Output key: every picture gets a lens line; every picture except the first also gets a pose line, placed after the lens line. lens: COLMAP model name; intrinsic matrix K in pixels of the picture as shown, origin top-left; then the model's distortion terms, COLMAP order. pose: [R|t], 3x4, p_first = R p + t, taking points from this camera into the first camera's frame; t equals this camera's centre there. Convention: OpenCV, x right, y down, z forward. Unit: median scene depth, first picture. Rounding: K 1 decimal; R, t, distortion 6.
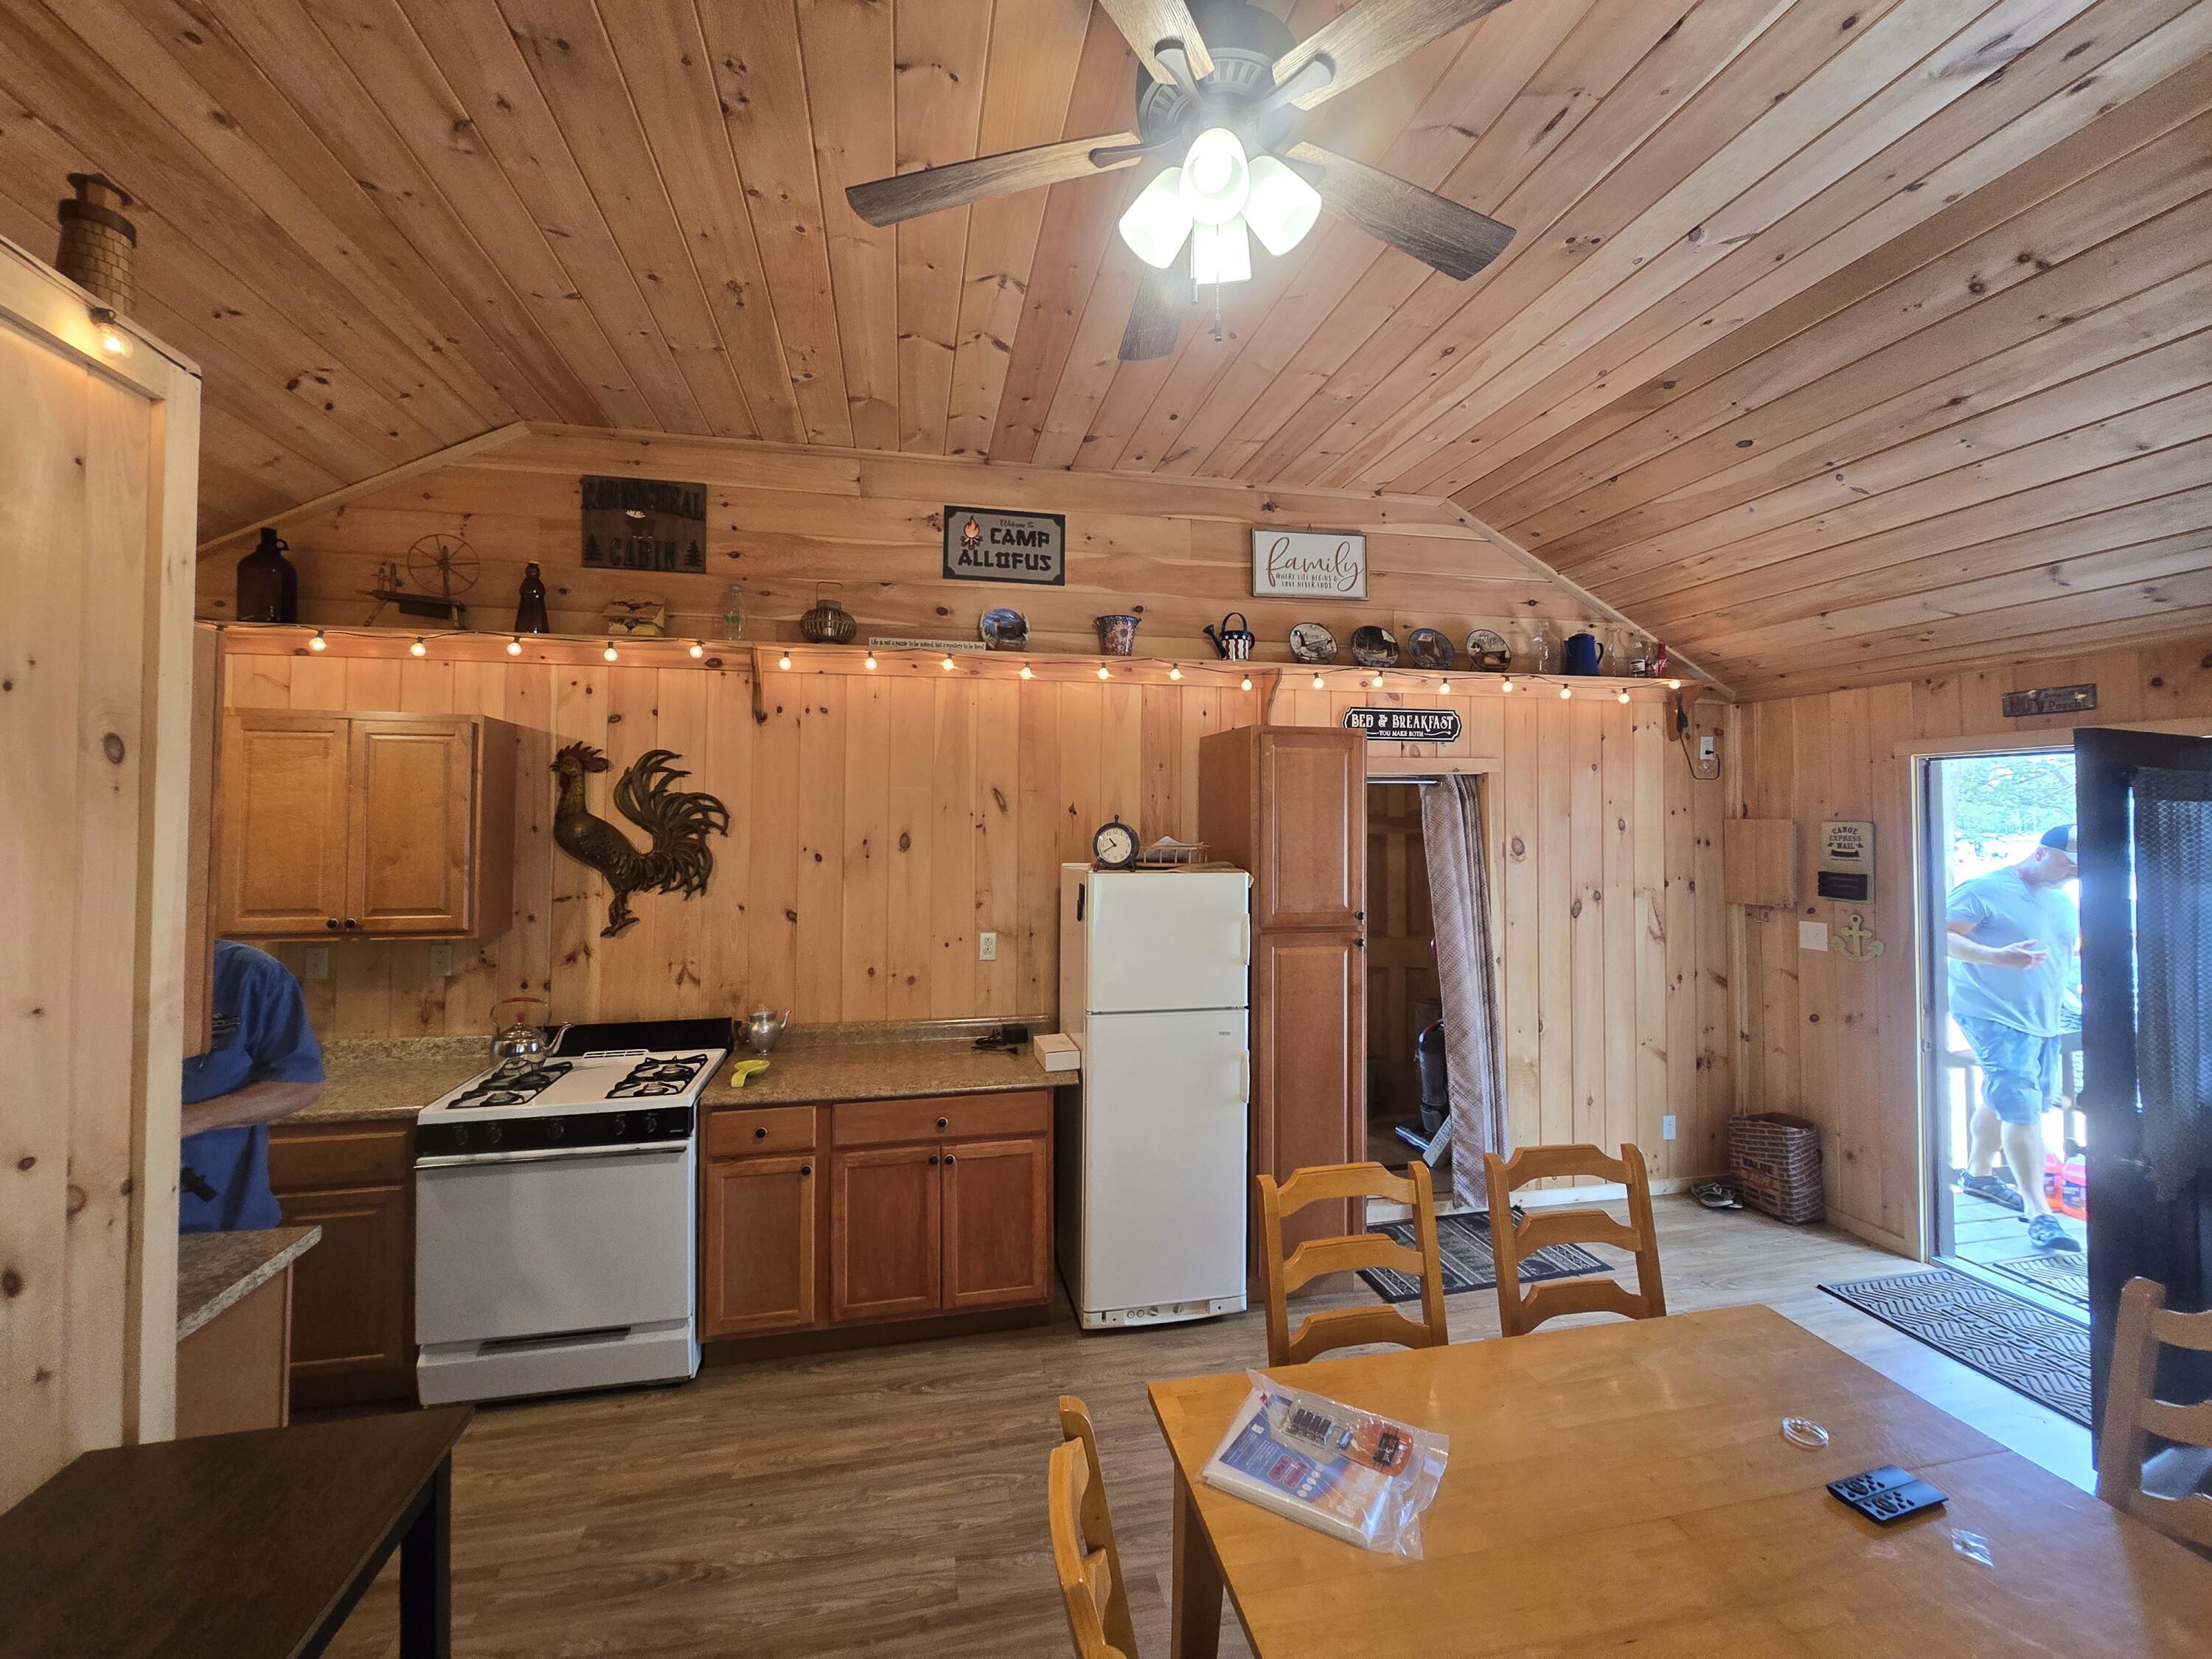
lens RADIAL K [[904.3, 0, 1103.8], [0, 904.3, 811.6], [0, 0, 1]] dist [-0.004681, 0.000703]
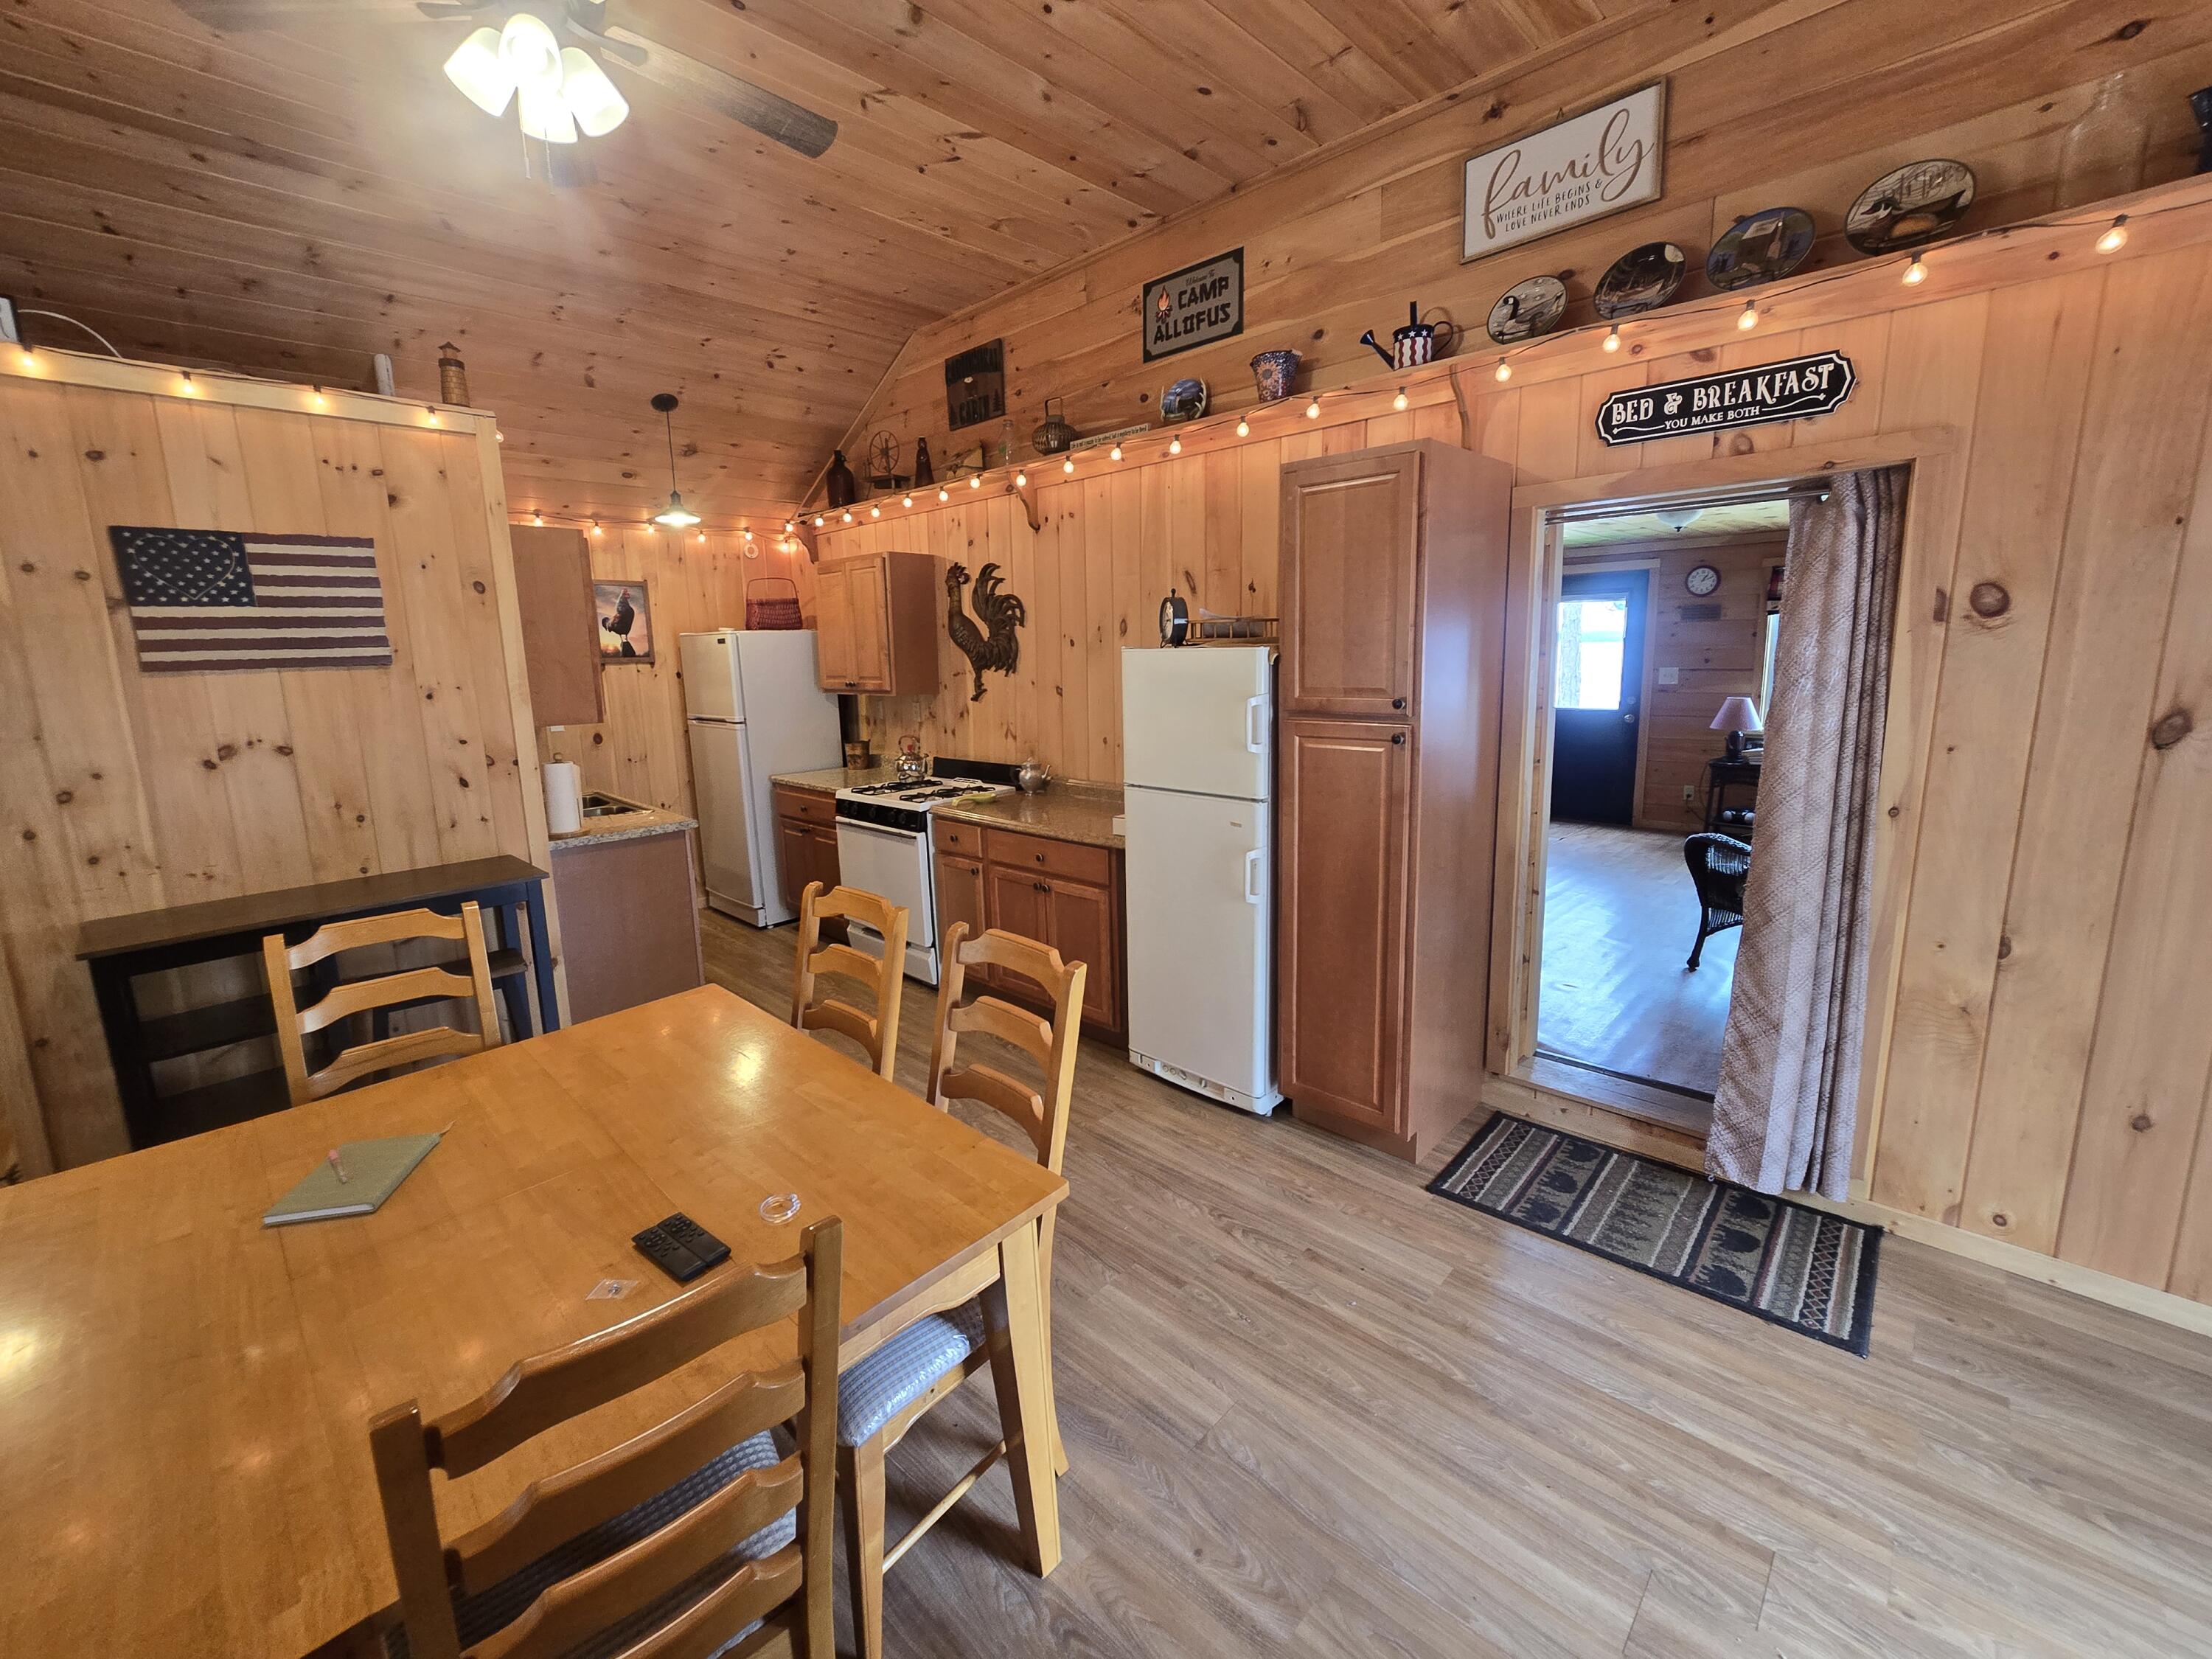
lens RADIAL K [[904.3, 0, 1112.7], [0, 904.3, 813.4], [0, 0, 1]] dist [-0.004681, 0.000703]
pose [[0.562619, 0.132313, -0.816060, 0.715935], [0.037337, 0.982035, 0.184966, 0.052464], [0.825873, -0.134535, 0.547571, 0.349387]]
